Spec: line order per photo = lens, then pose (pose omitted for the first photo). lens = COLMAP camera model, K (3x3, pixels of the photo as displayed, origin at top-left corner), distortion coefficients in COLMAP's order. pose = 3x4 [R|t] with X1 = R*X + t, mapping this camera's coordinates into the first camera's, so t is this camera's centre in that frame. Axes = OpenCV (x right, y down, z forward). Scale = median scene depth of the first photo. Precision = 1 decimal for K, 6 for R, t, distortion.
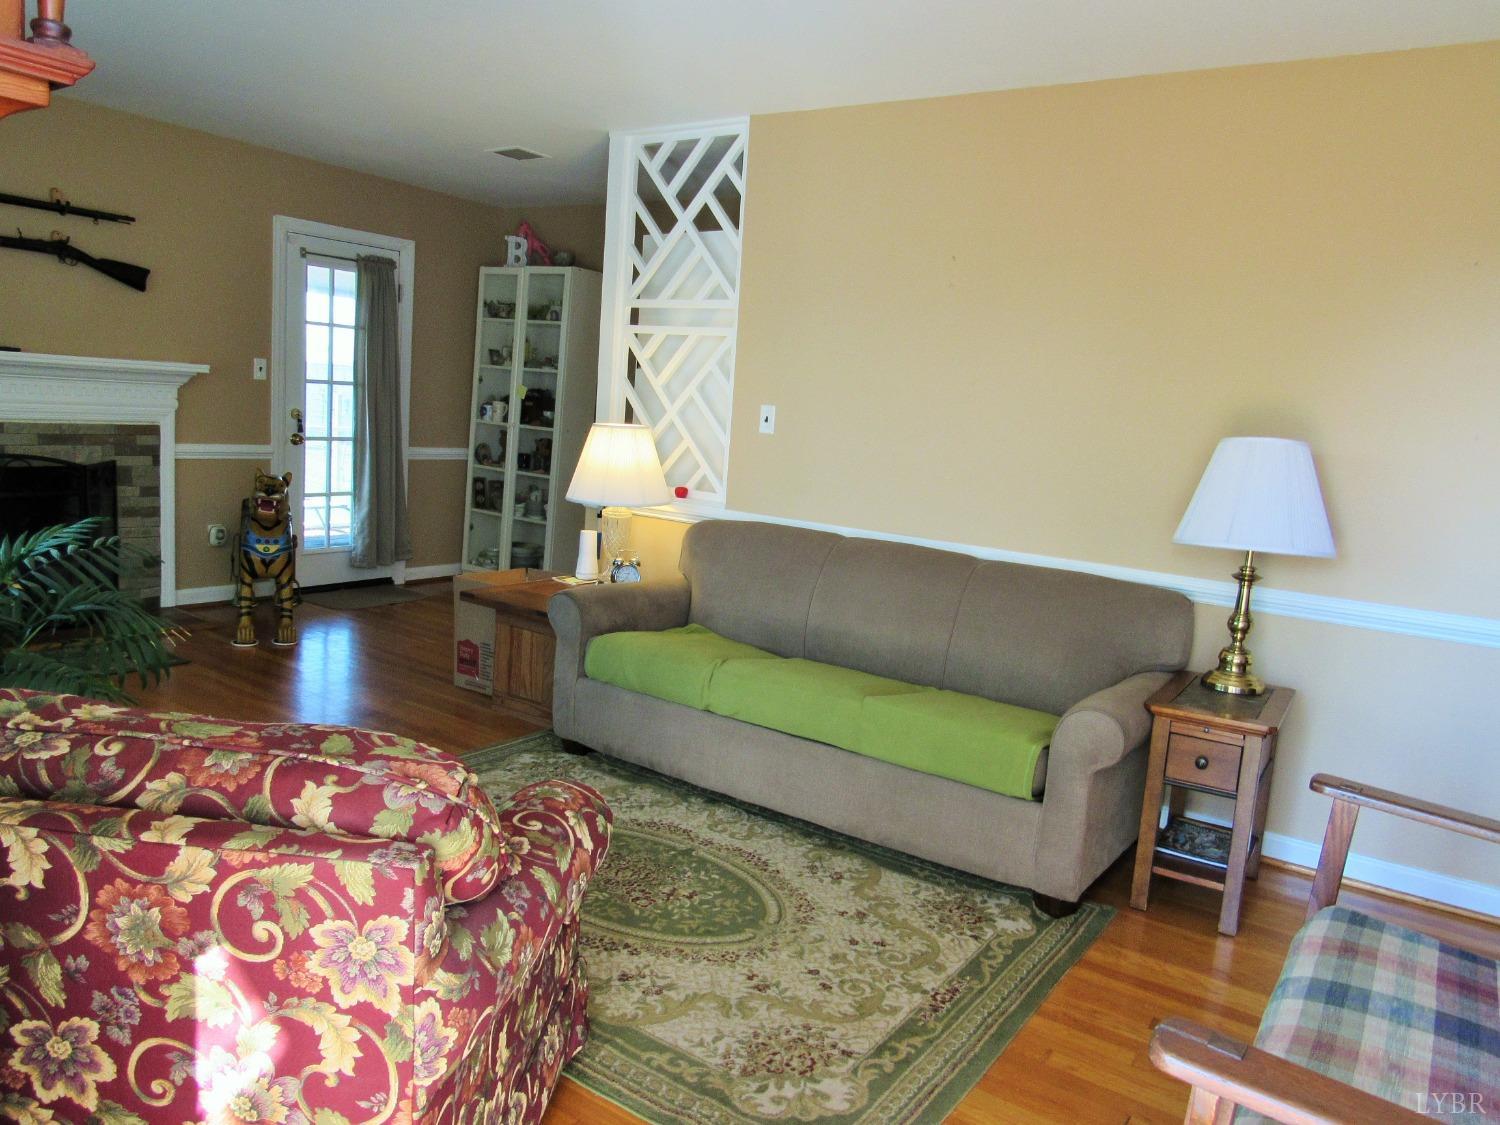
lens RADIAL K [[1085.3, 0, 754.2], [0, 1085.3, 561.1], [0, 0, 1]] dist [-0.029769, 0.002127]
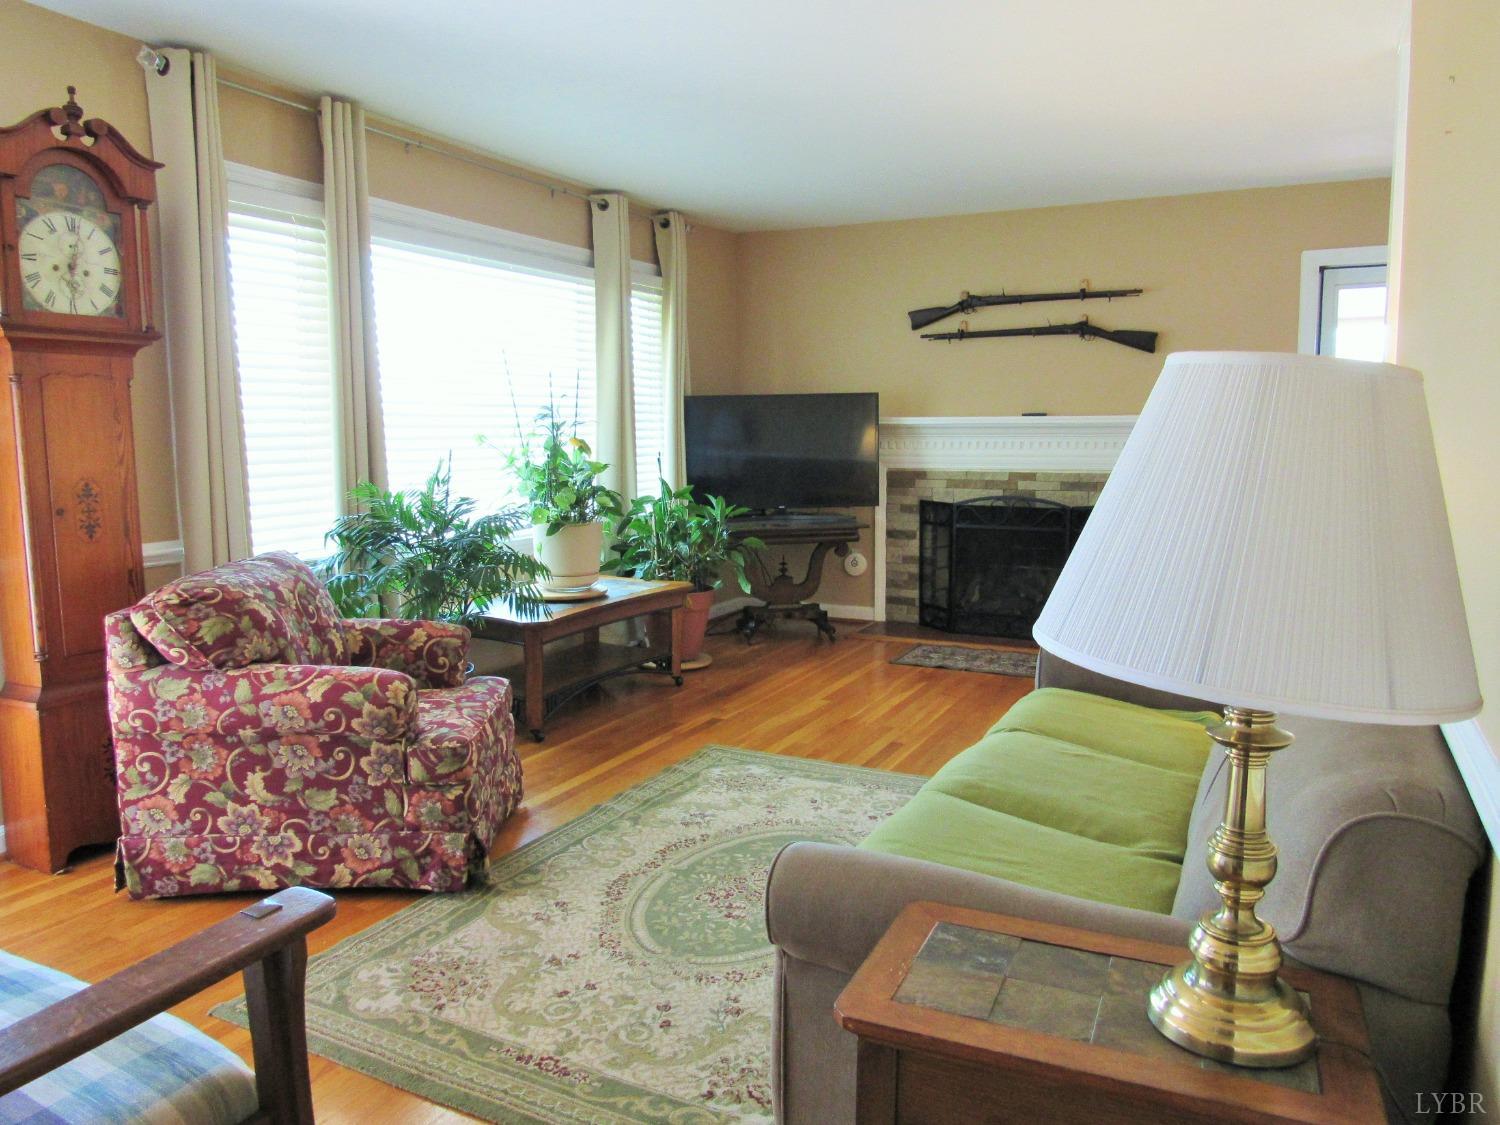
lens RADIAL K [[1085.3, 0, 749.7], [0, 1085.3, 561.6], [0, 0, 1]] dist [-0.029769, 0.002127]
pose [[0.113086, 0.044517, -0.992587, 0.528523], [-0.127735, 0.991357, 0.029908, -0.019833], [0.985340, 0.123406, 0.117795, 0.518430]]
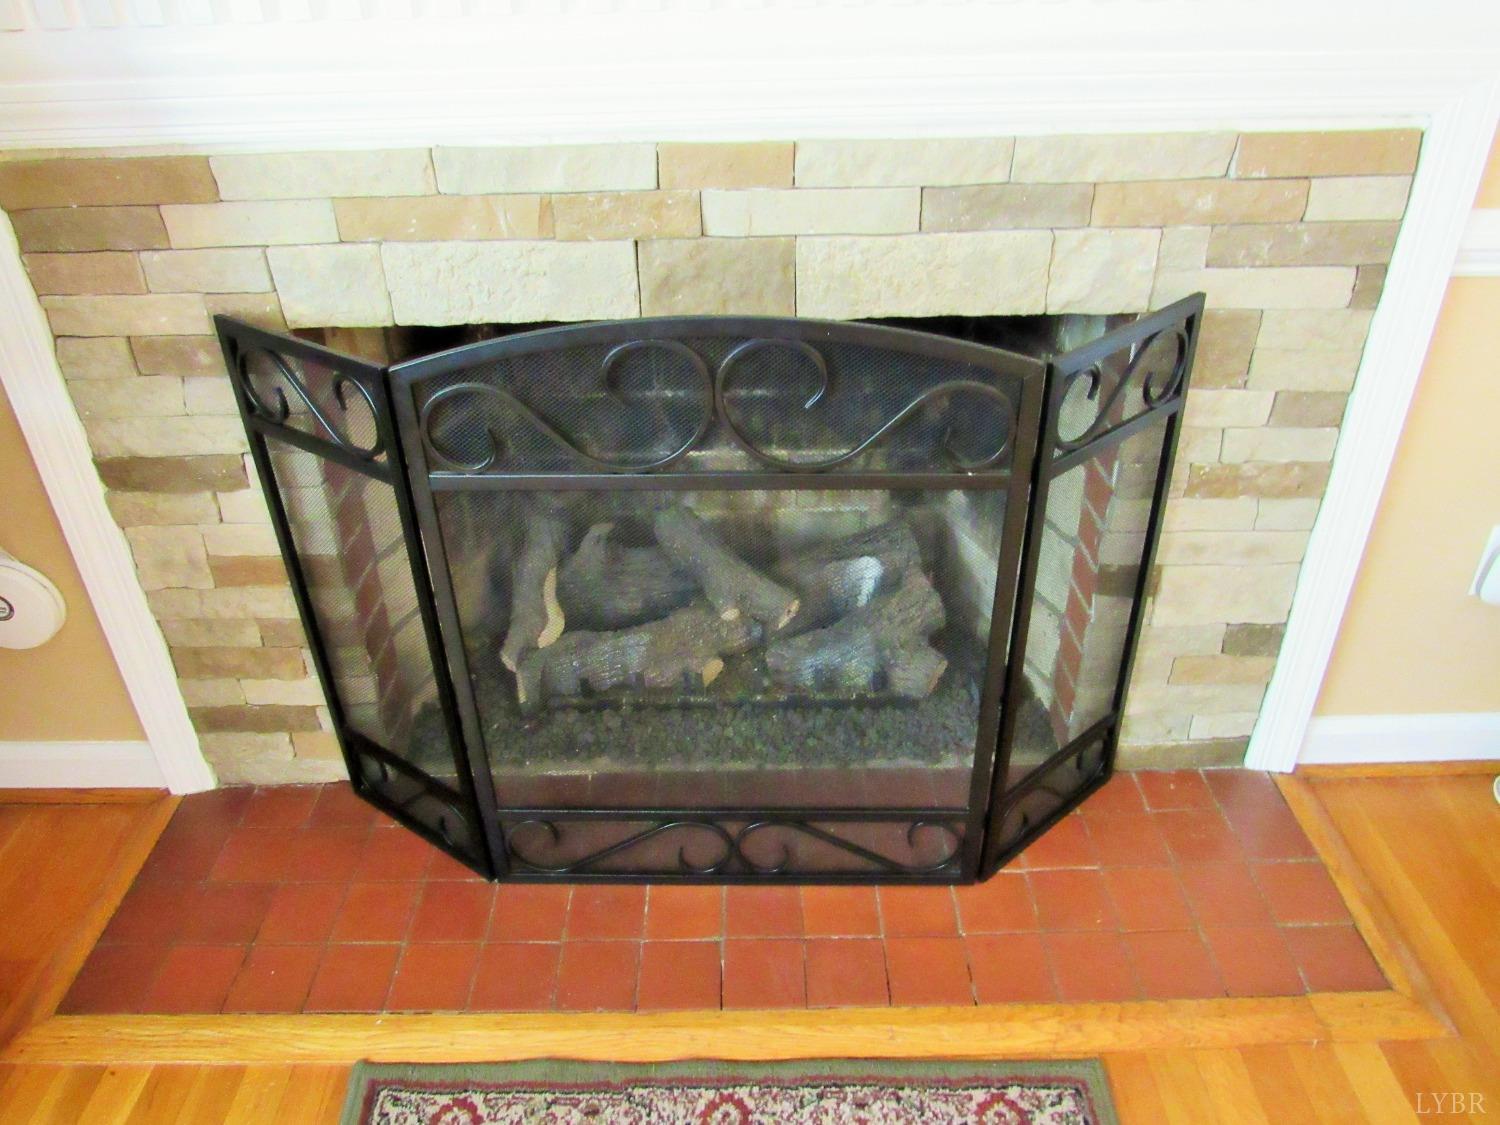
lens RADIAL K [[1085.3, 0, 753.2], [0, 1085.3, 552.1], [0, 0, 1]] dist [-0.029769, 0.002127]
pose [[0.564409, 0.363158, -0.741322, -0.481101], [-0.058540, 0.913381, 0.402875, -0.140551], [0.823417, -0.183989, 0.536780, 0.827275]]
